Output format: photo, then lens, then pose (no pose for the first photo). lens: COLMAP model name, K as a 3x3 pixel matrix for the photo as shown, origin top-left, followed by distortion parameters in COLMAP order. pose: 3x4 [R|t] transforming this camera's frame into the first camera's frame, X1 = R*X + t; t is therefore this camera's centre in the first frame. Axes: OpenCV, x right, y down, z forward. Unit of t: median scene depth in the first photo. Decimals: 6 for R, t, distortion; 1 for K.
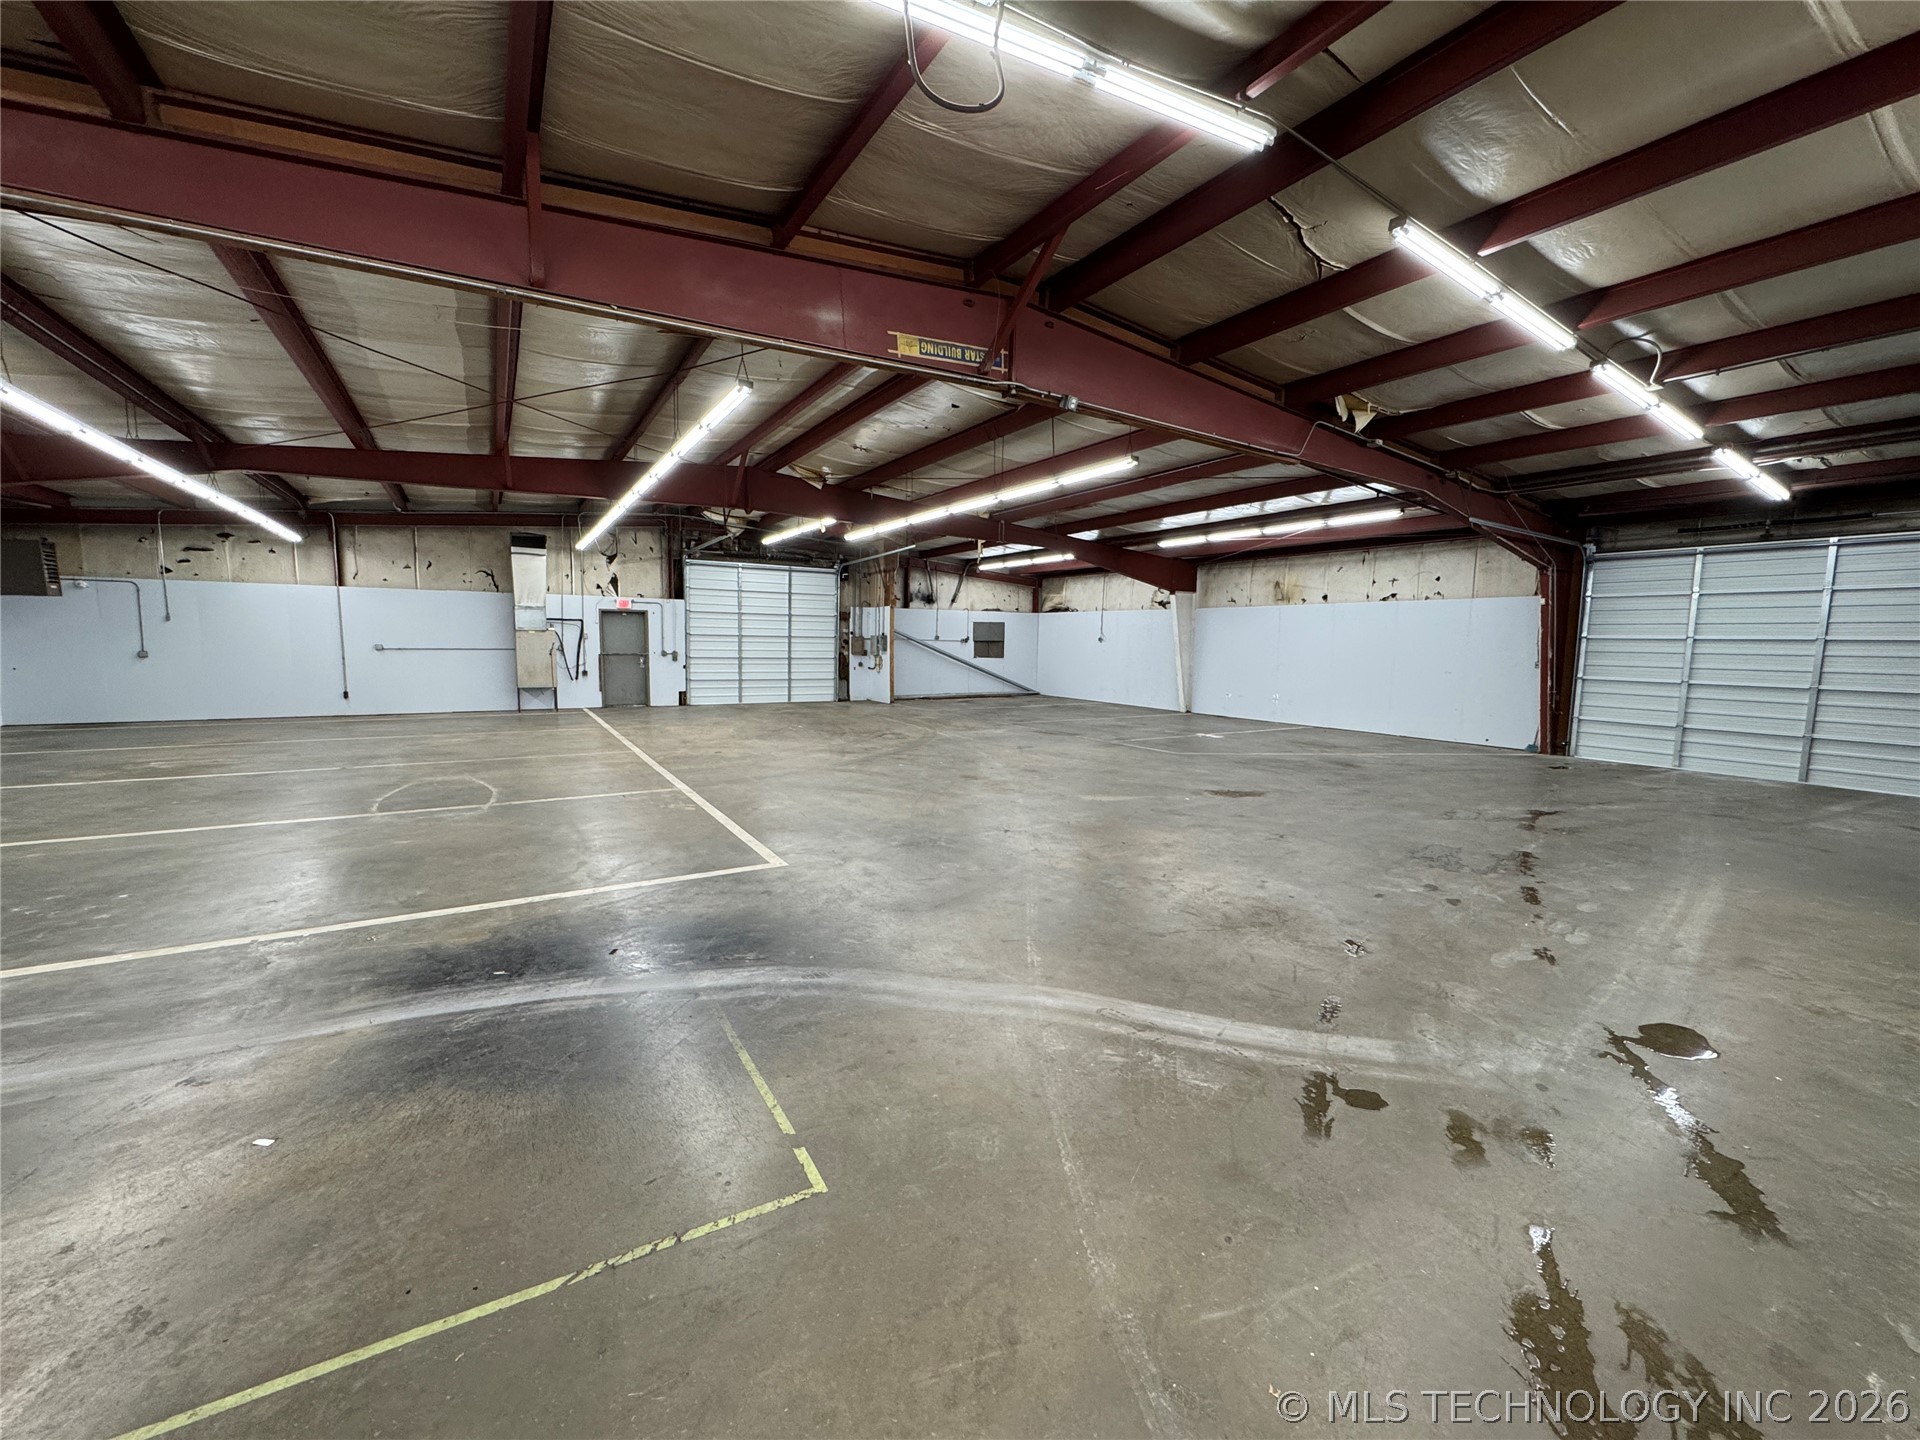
lens RADIAL K [[771.9, 0, 960.9], [0, 771.9, 726.3], [0, 0, 1]] dist [0.004887, 0.000279]
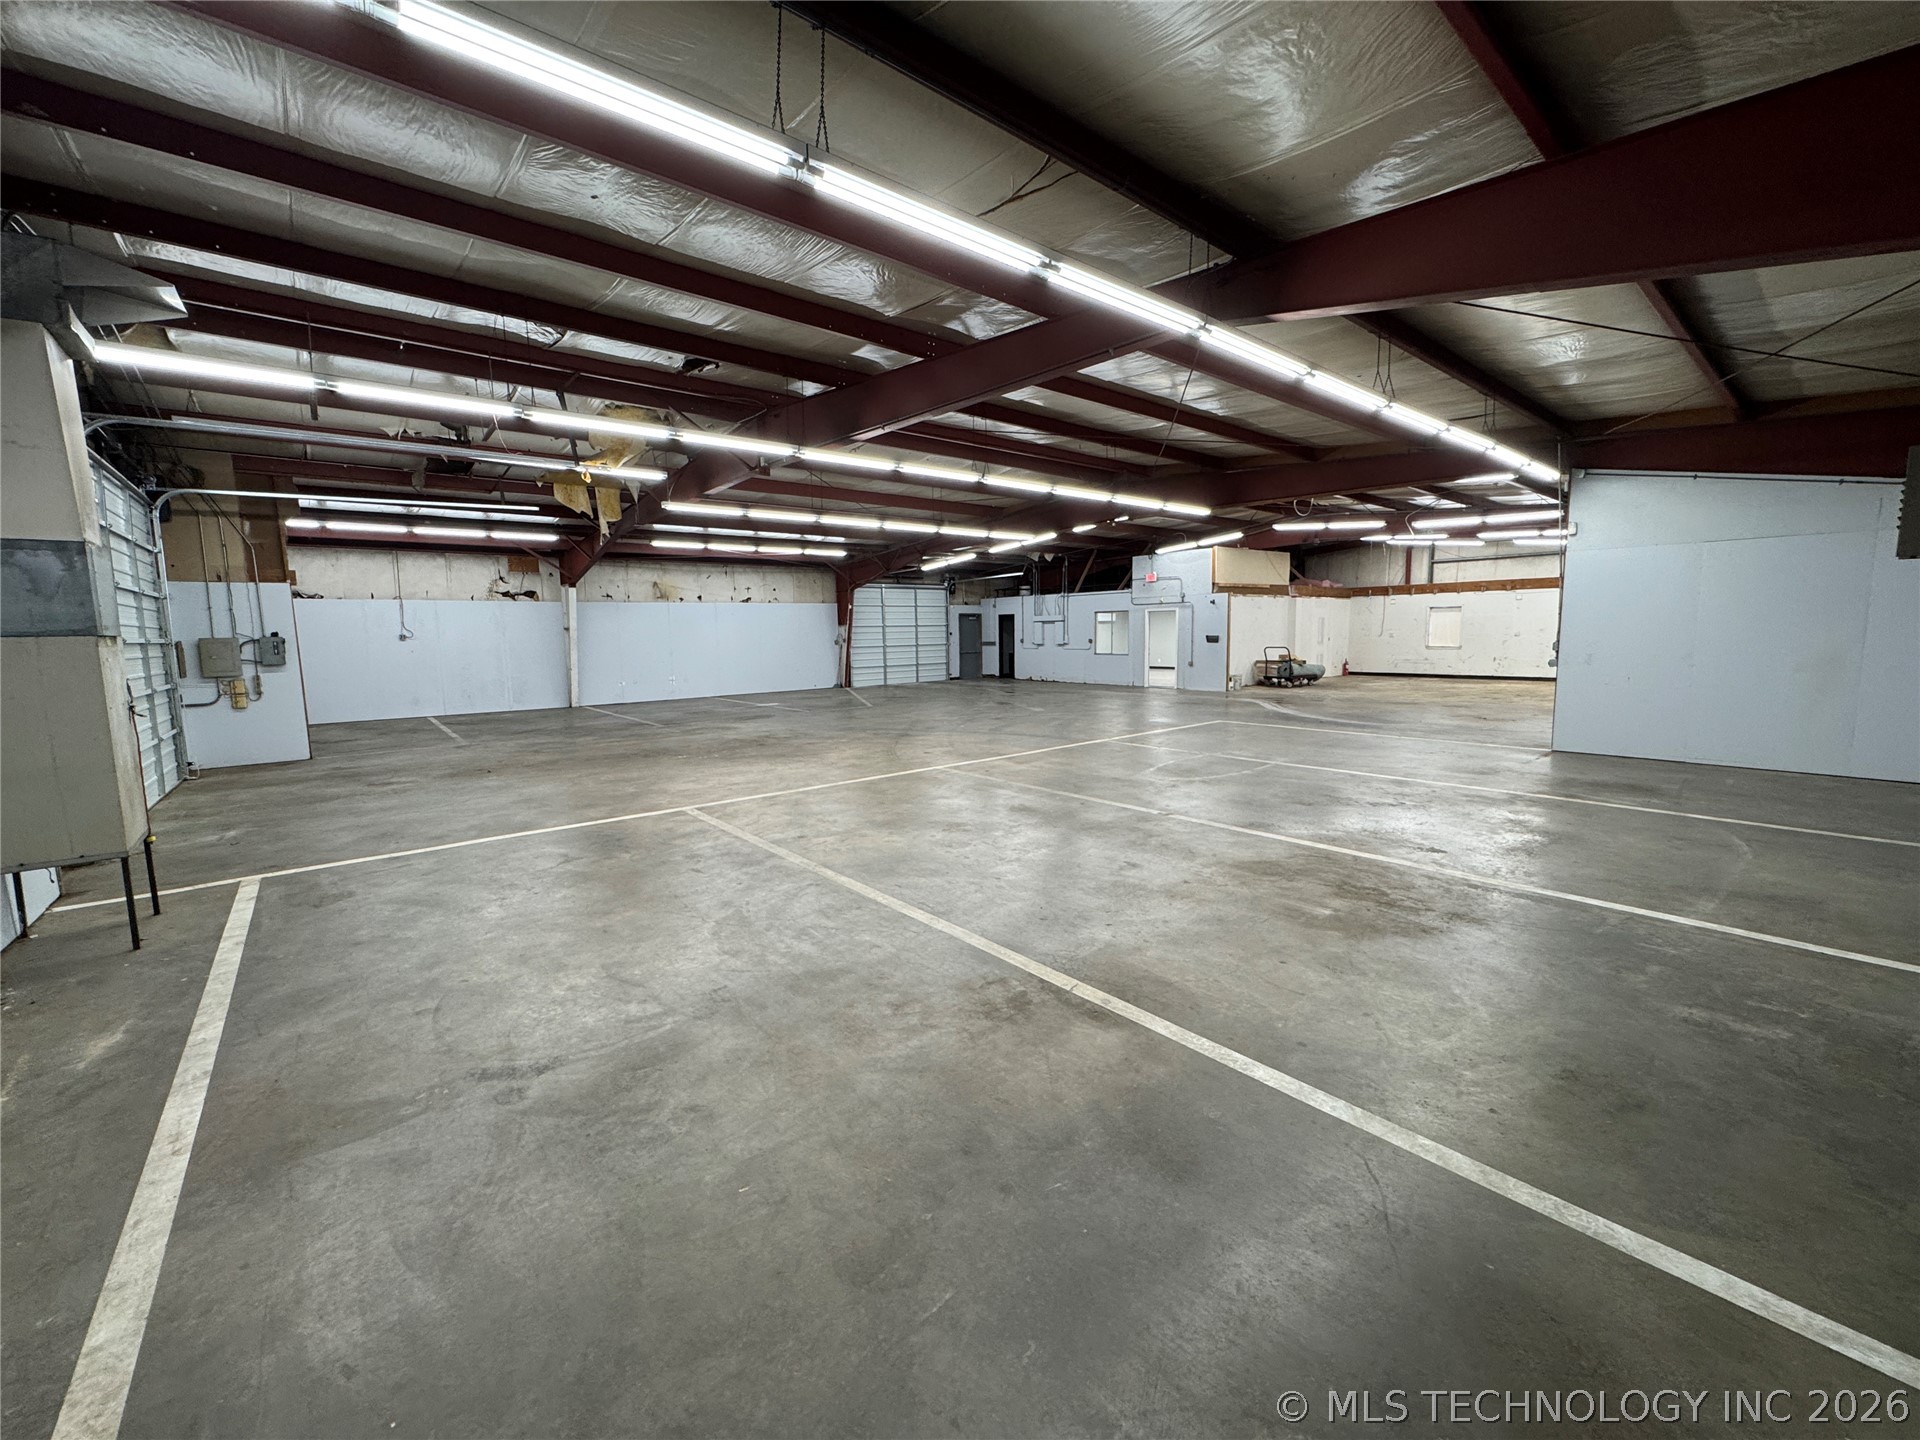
lens RADIAL K [[771.9, 0, 950.3], [0, 771.9, 715.3], [0, 0, 1]] dist [0.004887, 0.000279]
pose [[-0.155097, -0.126364, 0.979784, -0.898141], [0.121873, 0.981762, 0.145912, -0.115365], [-0.980353, 0.142040, -0.136868, 0.821134]]
